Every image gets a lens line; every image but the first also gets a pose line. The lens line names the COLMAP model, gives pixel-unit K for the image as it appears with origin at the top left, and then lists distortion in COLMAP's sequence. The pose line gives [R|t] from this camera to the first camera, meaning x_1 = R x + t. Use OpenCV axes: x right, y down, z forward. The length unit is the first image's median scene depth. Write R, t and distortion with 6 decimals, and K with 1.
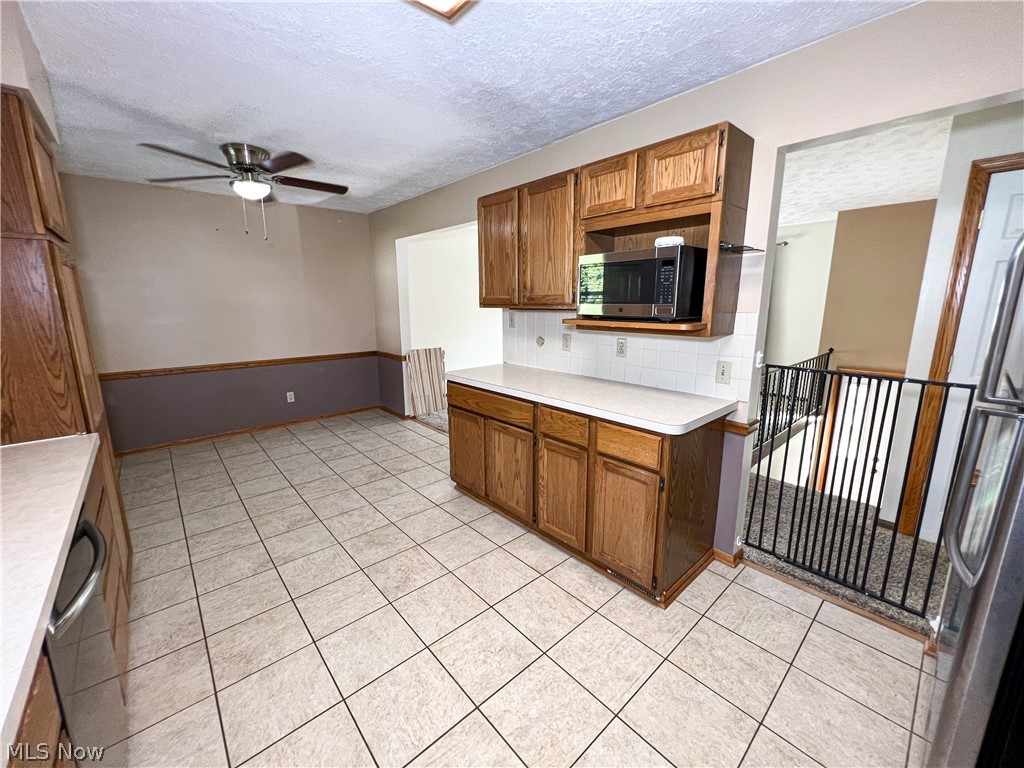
lens RADIAL K [[410.2, 0, 509.9], [0, 410.2, 381.7], [0, 0, 1]] dist [-0.000224, 0.000103]
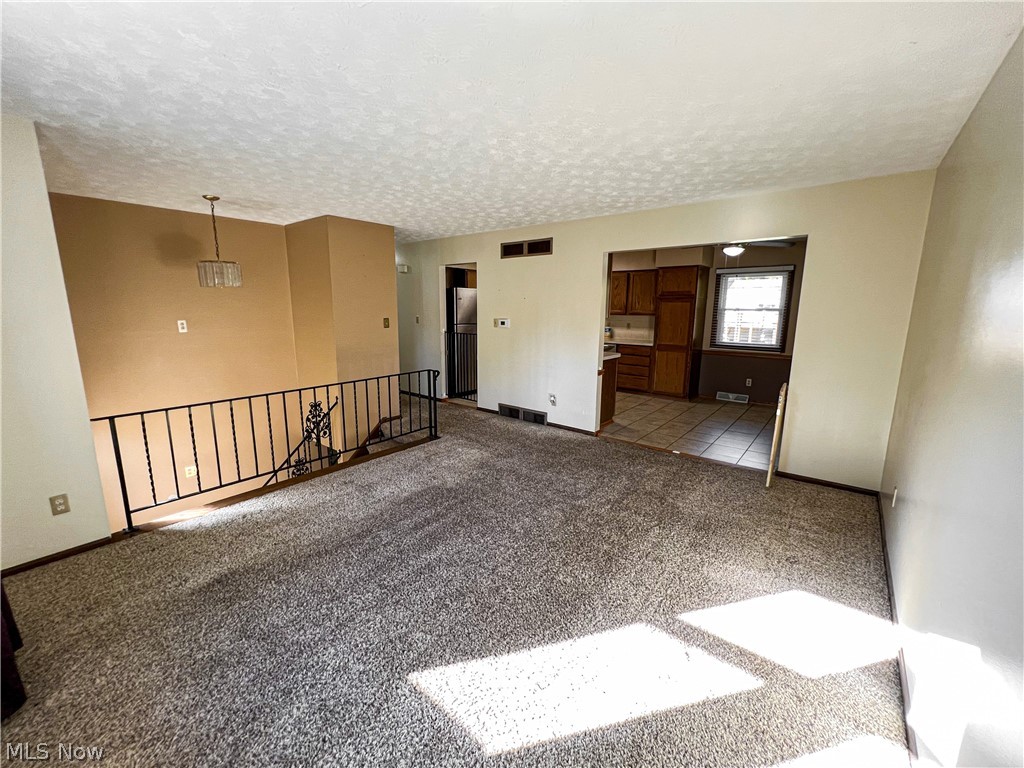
lens RADIAL K [[418.8, 0, 509.2], [0, 418.8, 381.0], [0, 0, 1]] dist [0.000259, 0.000163]
pose [[-0.986773, 0.025422, -0.160101, 0.667429], [-0.034734, 0.931532, 0.361997, -0.605197], [0.158342, 0.362769, -0.918328, 2.903988]]
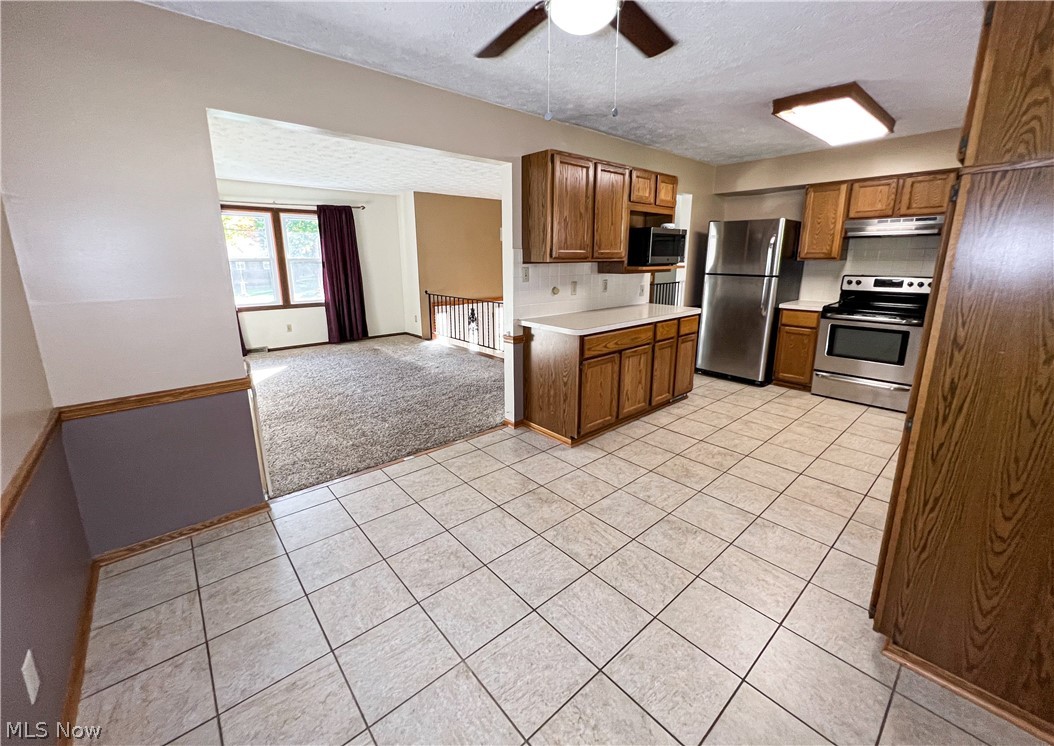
lens RADIAL K [[425.6, 0, 523.9], [0, 425.6, 347.0], [0, 0, 1]] dist [-0.000112, -0.000108]
pose [[0.012101, -0.207963, 0.978062, -1.268067], [0.197676, 0.959327, 0.201534, -0.232184], [-0.980193, 0.190900, 0.052718, 1.194227]]
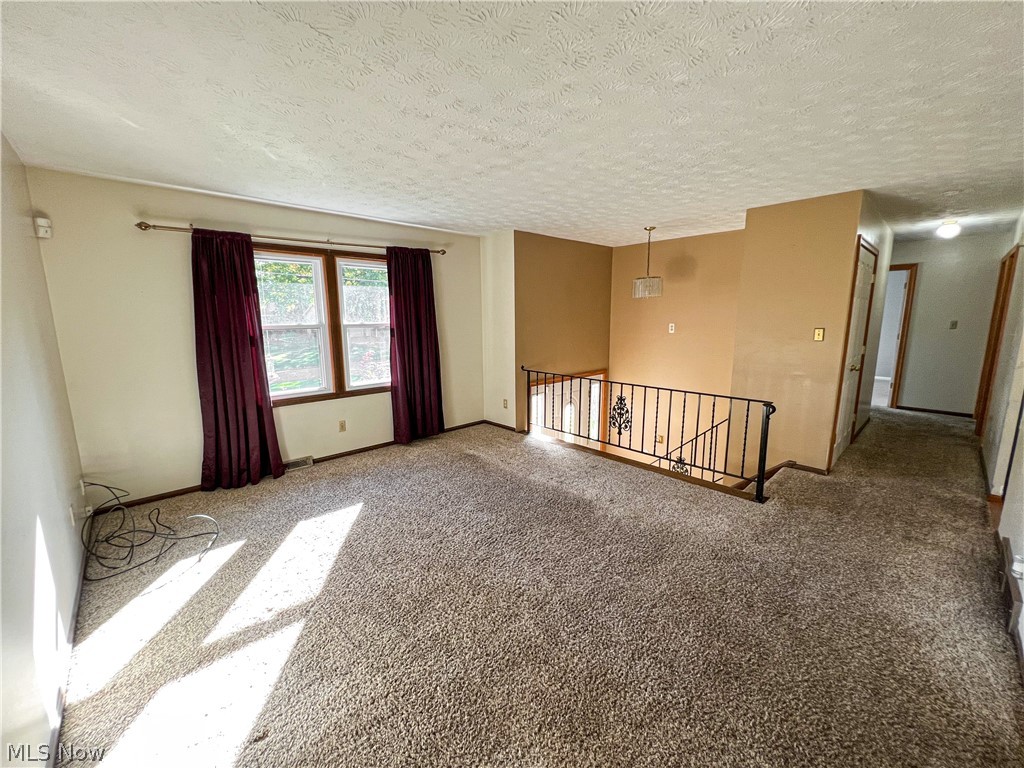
lens RADIAL K [[410.2, 0, 509.9], [0, 410.2, 381.7], [0, 0, 1]] dist [-0.000224, 0.000103]
pose [[-0.022852, -0.162591, 0.986429, -0.427341], [0.201224, 0.965745, 0.163843, -0.407419], [-0.979279, 0.202238, 0.010648, 1.939602]]
